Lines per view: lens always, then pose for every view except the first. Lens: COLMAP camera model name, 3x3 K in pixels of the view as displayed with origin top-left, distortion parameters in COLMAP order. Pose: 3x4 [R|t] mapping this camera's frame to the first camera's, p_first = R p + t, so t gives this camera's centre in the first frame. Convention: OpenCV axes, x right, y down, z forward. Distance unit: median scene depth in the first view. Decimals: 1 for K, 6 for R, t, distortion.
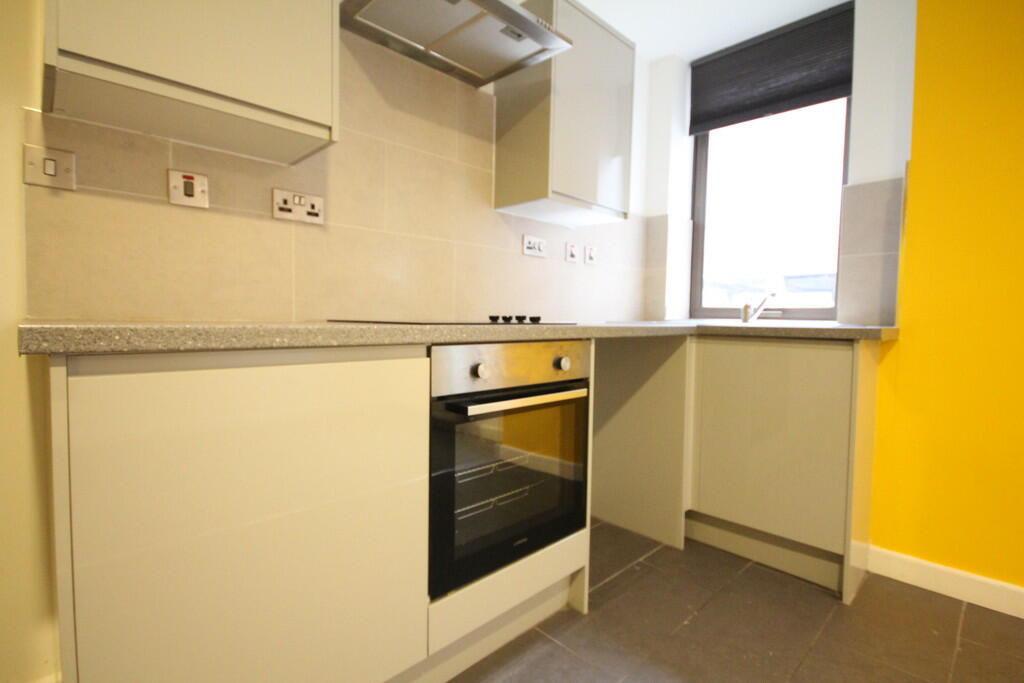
lens RADIAL K [[494.5, 0, 508.1], [0, 494.5, 340.7], [0, 0, 1]] dist [0.000701, 0.000226]
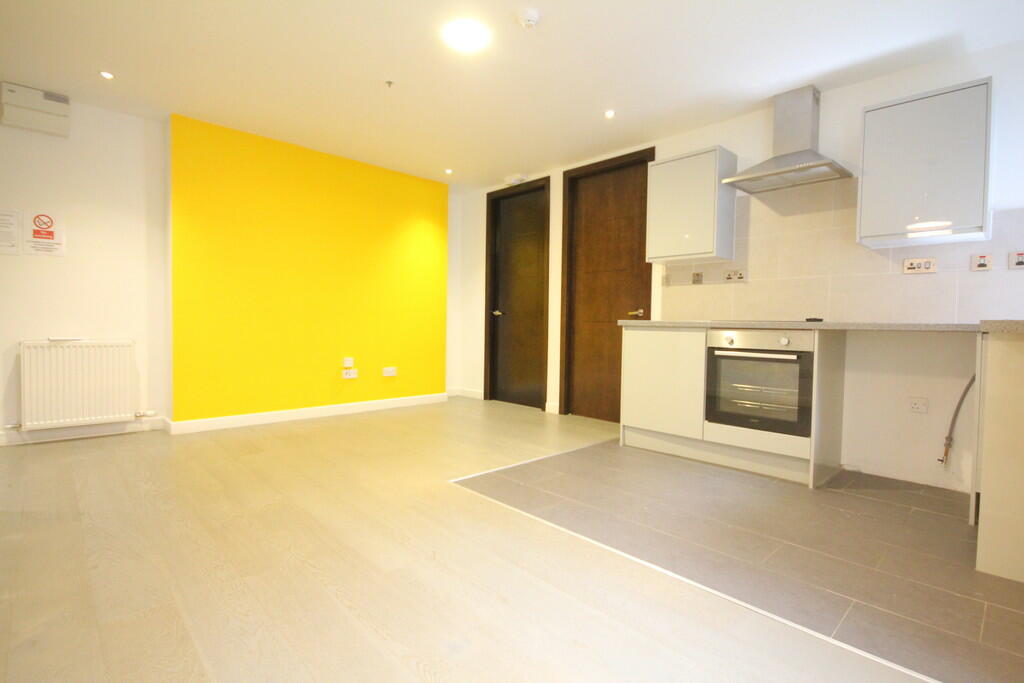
lens RADIAL K [[494.5, 0, 508.1], [0, 494.5, 340.7], [0, 0, 1]] dist [0.000701, 0.000226]
pose [[-0.018628, 0.017910, -0.999666, 1.796367], [-0.065545, 0.997667, 0.019095, 0.067232], [0.997676, 0.065878, -0.017411, -0.054787]]
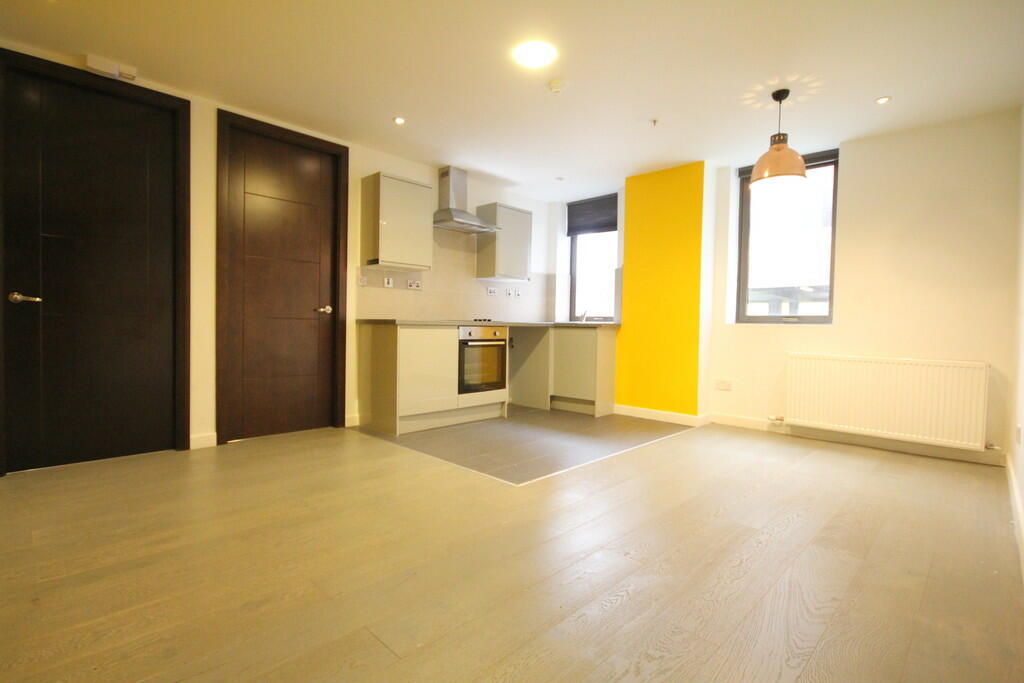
lens RADIAL K [[494.5, 0, 508.1], [0, 494.5, 340.7], [0, 0, 1]] dist [0.000701, 0.000226]
pose [[0.999533, -0.000111, 0.030564, 0.073374], [0.000600, 0.999872, -0.016008, 0.123284], [-0.030558, 0.016019, 0.999405, -1.908798]]
